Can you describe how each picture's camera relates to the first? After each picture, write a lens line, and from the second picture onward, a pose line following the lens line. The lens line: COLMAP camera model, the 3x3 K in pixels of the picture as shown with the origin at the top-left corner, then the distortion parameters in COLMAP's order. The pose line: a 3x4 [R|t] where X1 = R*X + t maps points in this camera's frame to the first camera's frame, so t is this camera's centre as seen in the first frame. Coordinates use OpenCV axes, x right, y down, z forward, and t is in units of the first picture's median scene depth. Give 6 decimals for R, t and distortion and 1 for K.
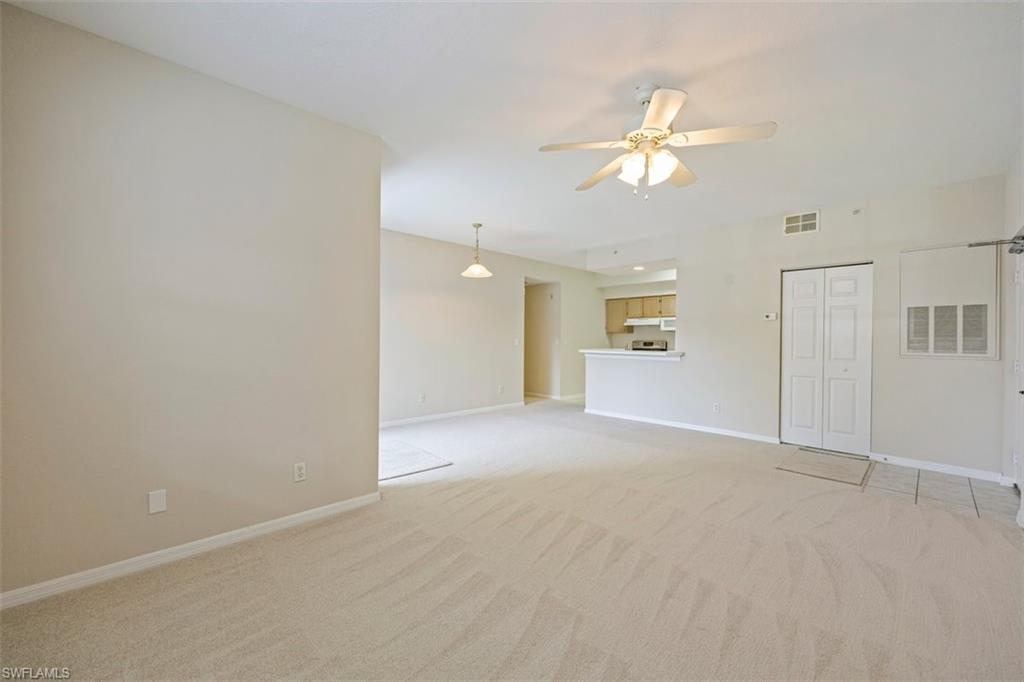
lens RADIAL K [[407.6, 0, 512.5], [0, 407.6, 340.2], [0, 0, 1]] dist [0.000420, 0.000030]
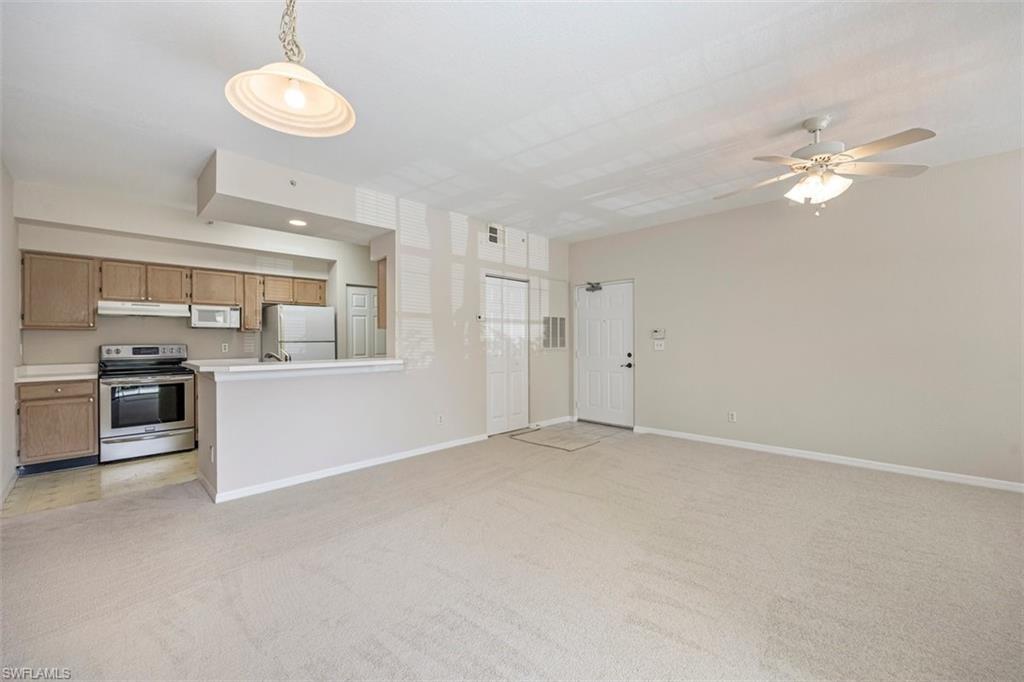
lens RADIAL K [[416.9, 0, 515.6], [0, 416.9, 337.4], [0, 0, 1]] dist [0.000489, 0.000037]
pose [[-0.024954, -0.002389, 0.999686, -0.430169], [0.007636, 0.999968, 0.002581, -0.011364], [-0.999659, 0.007698, -0.024935, 0.963210]]
